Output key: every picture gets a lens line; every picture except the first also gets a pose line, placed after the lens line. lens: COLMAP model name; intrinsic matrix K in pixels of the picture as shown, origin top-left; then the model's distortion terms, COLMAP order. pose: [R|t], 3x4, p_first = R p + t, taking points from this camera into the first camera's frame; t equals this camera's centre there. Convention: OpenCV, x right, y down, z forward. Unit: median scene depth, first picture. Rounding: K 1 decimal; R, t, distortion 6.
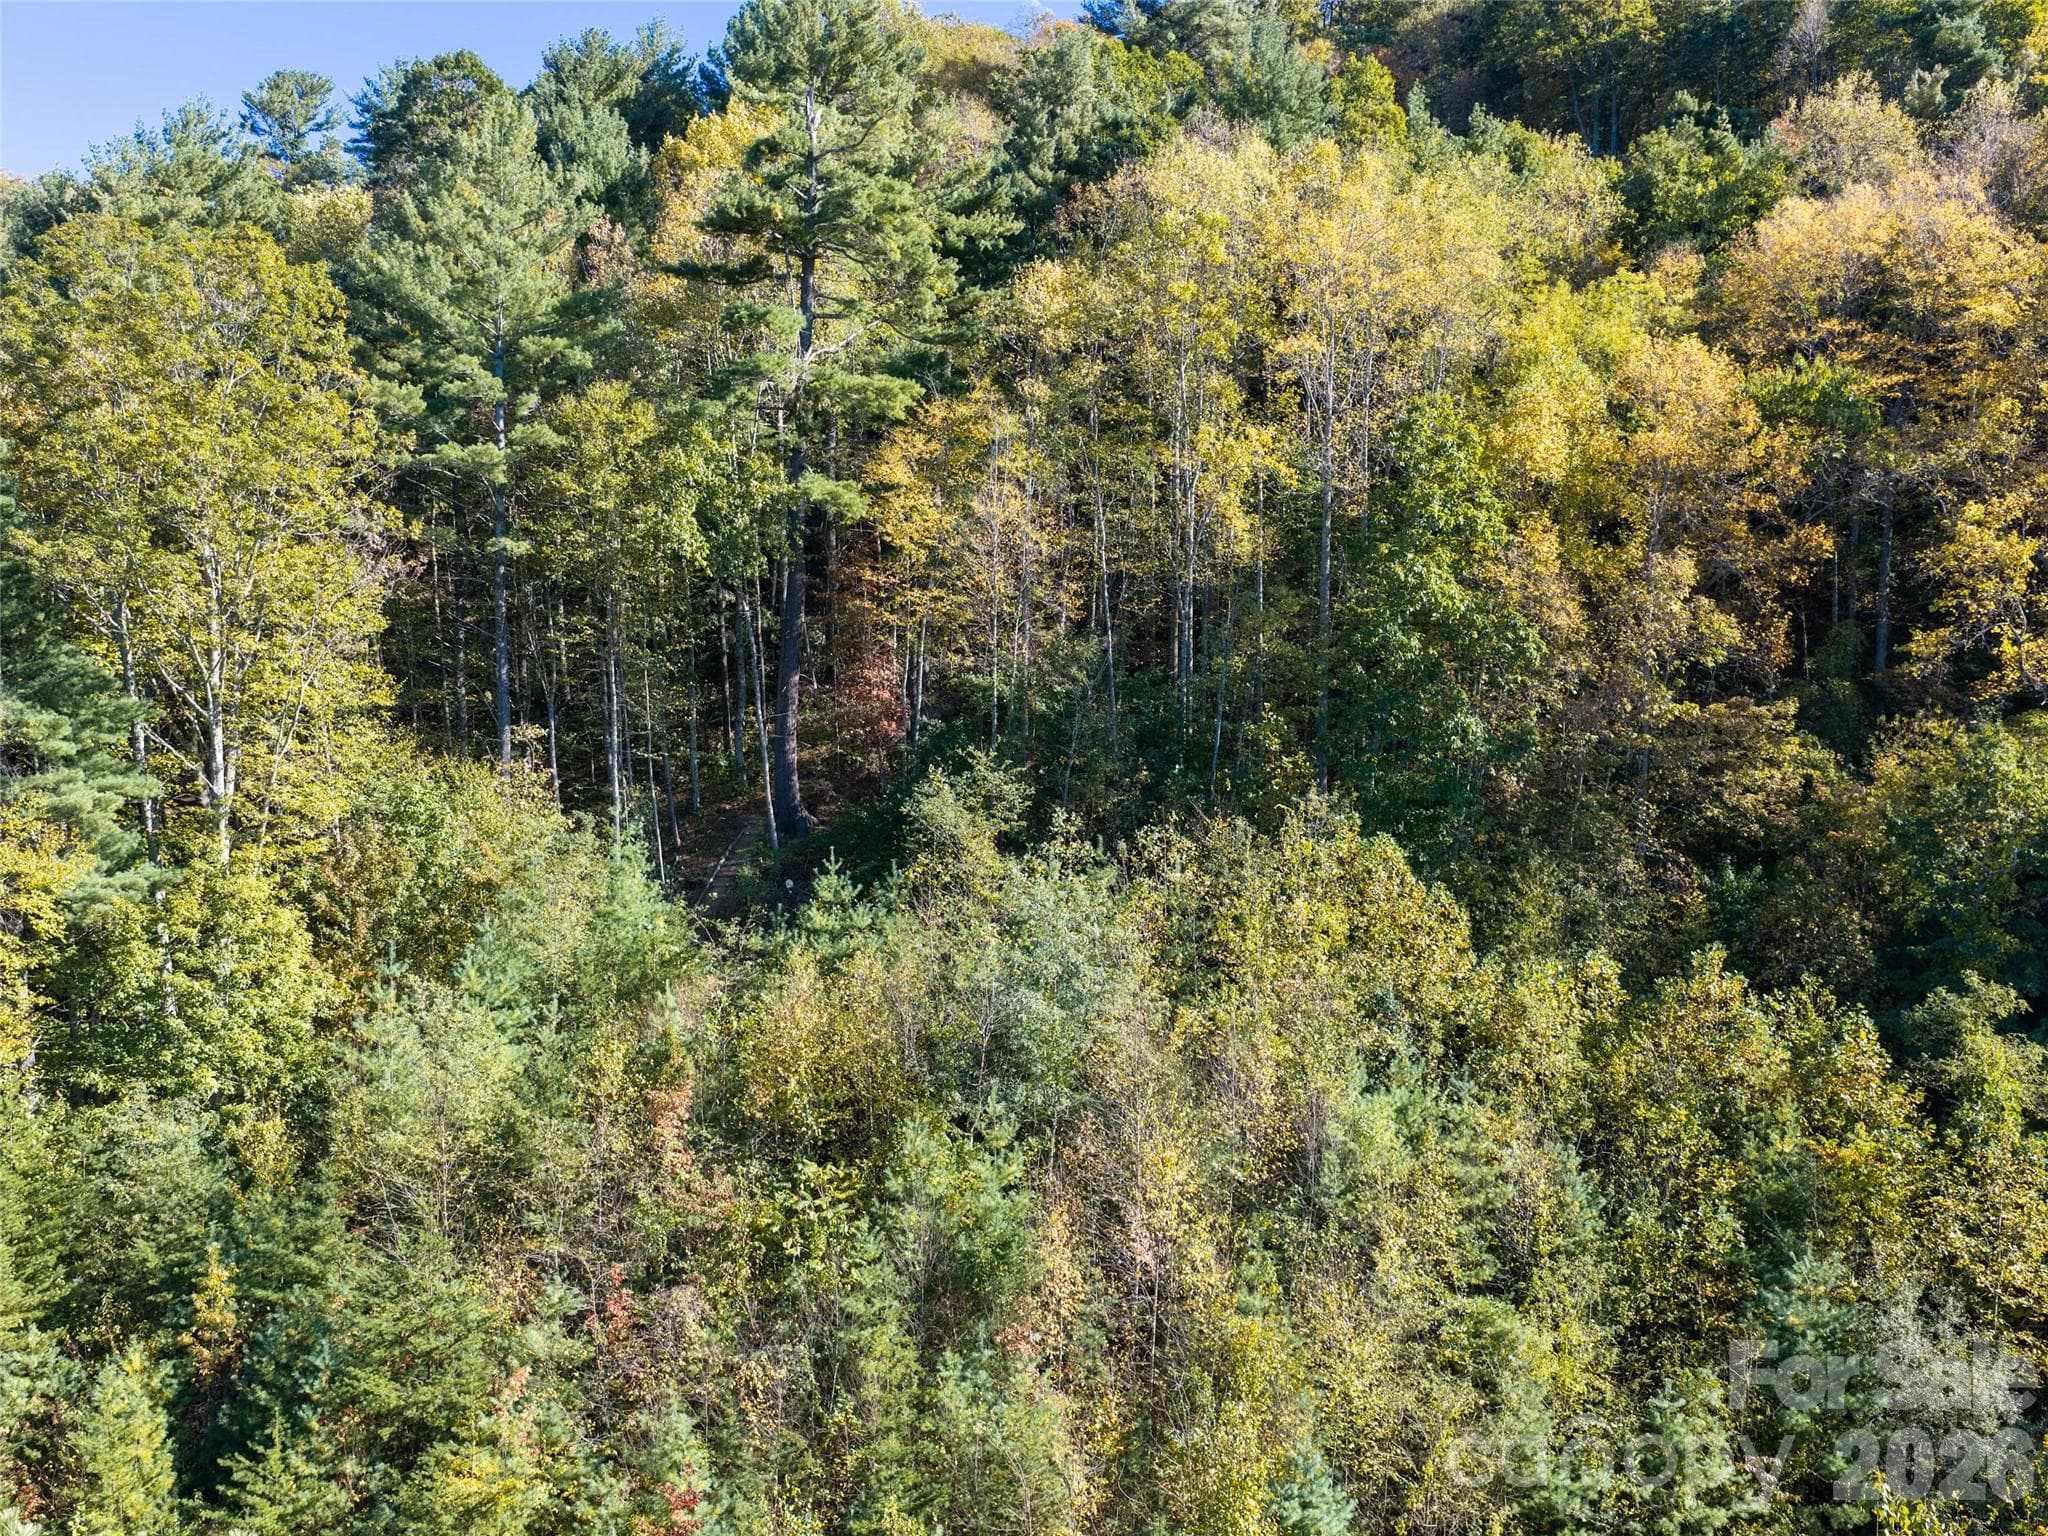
lens RADIAL K [[1892.2, 0, 1022.1], [0, 1892.2, 761.7], [0, 0, 1]] dist [0.003197, 0.000000]
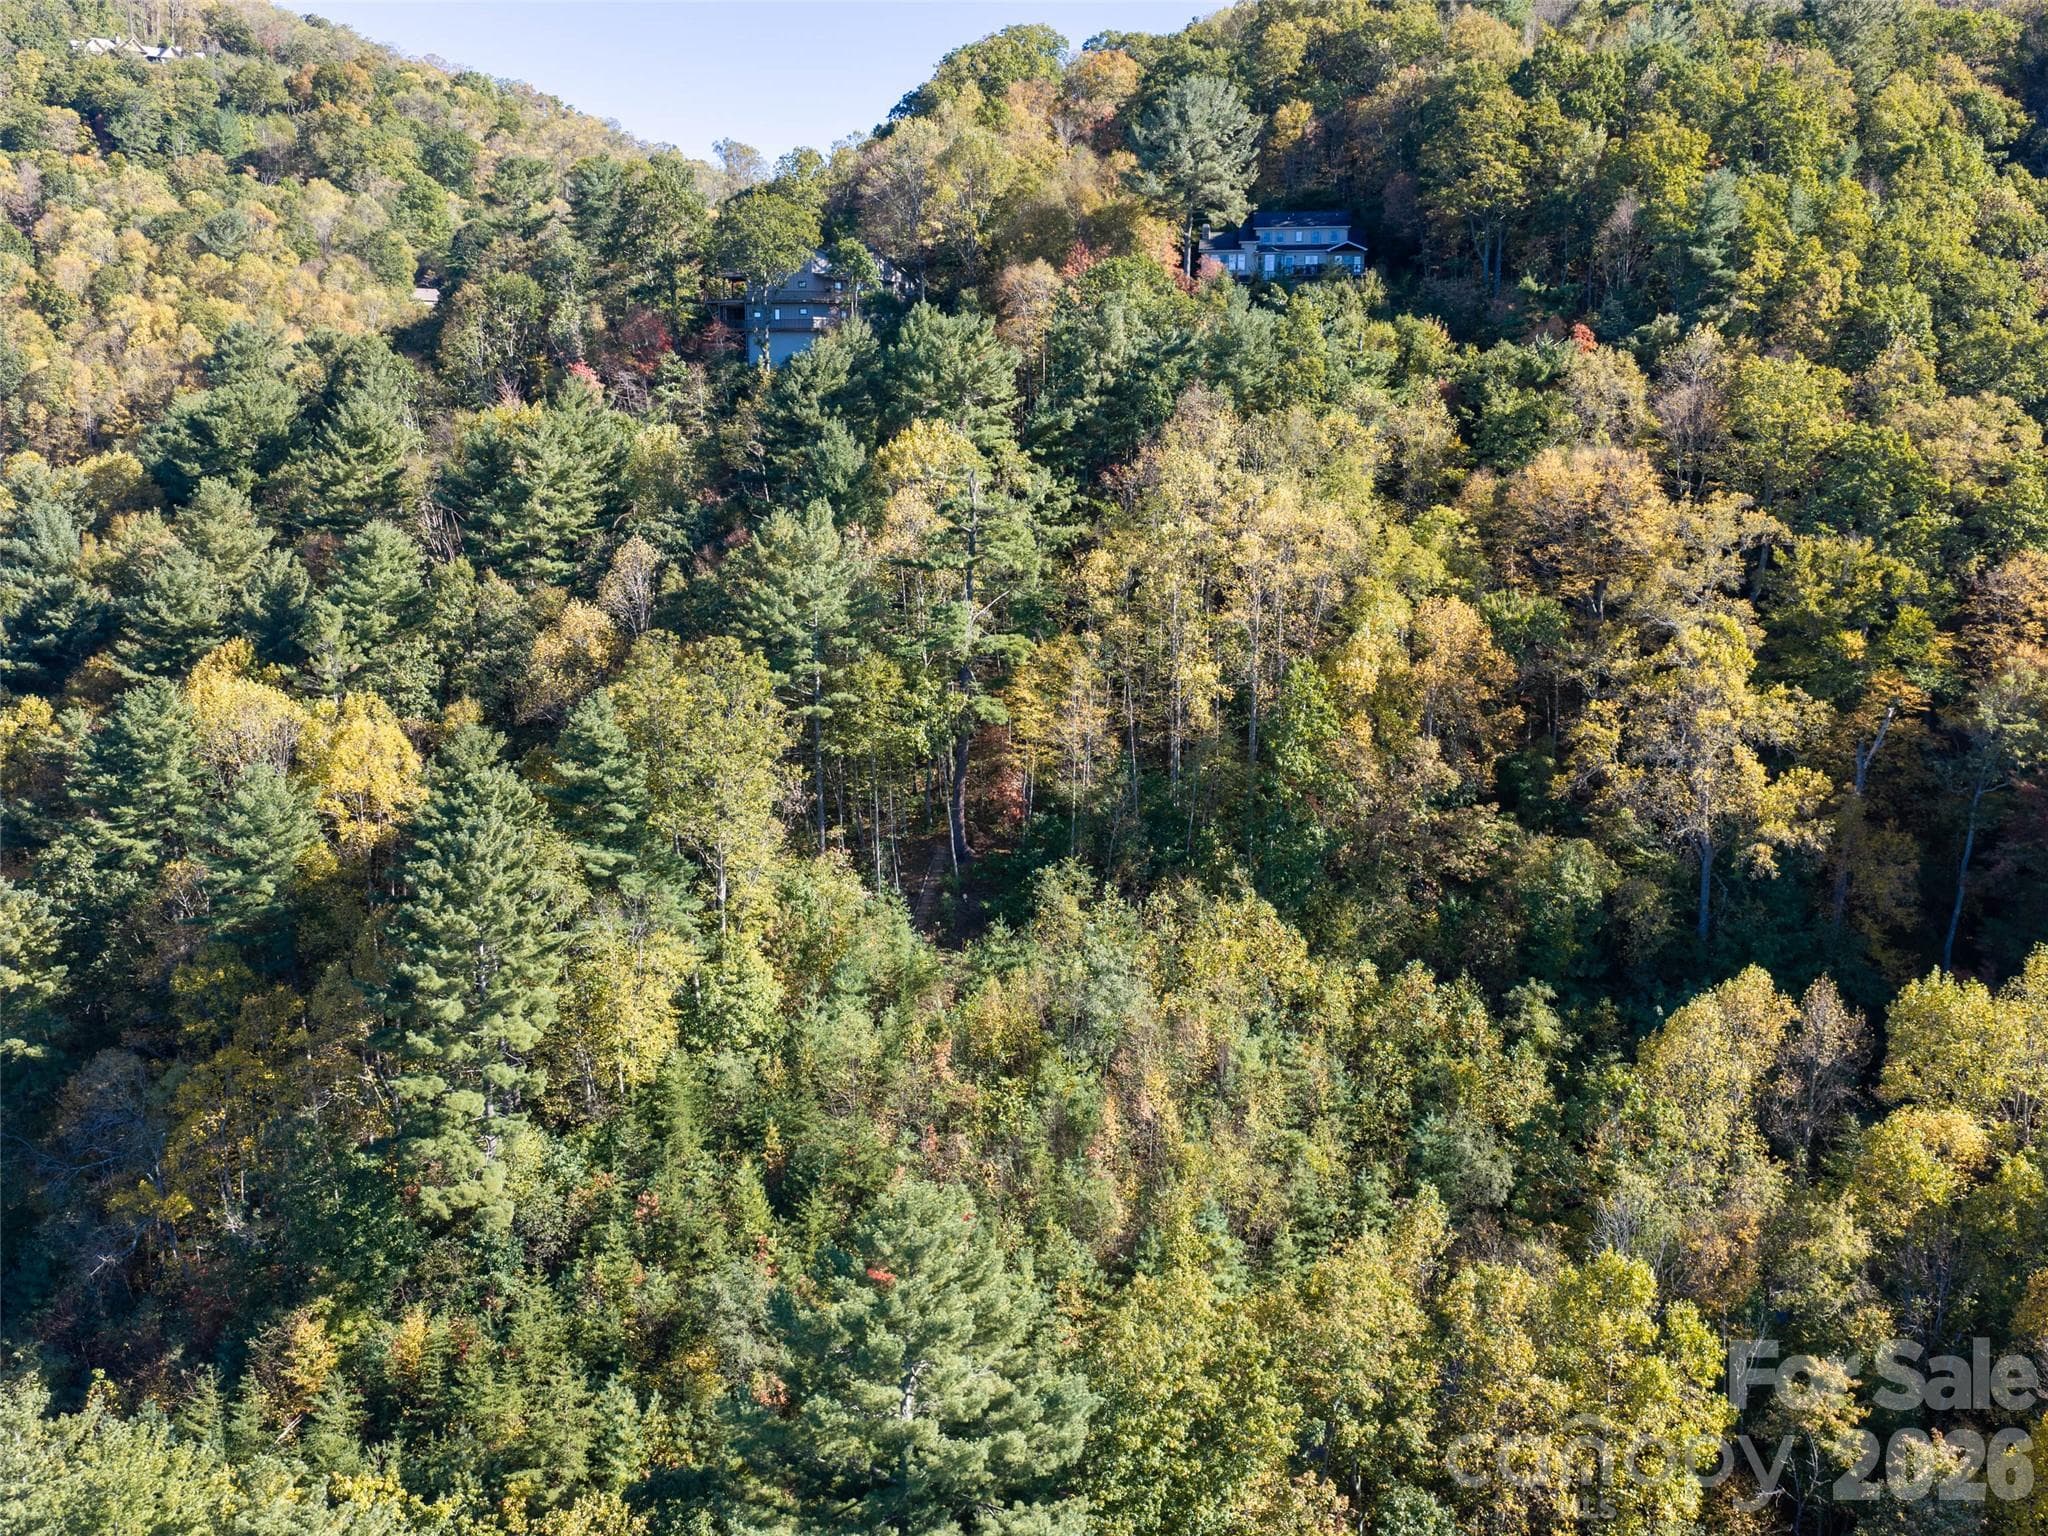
lens RADIAL K [[1892.2, 0, 1016.9], [0, 1892.2, 772.8], [0, 0, 1]] dist [0.003197, 0.000000]
pose [[0.999954, 0.000668, -0.009530, -0.070387], [0.001039, 0.984030, 0.178001, -0.541474], [0.009497, -0.178002, 0.983984, -1.163517]]
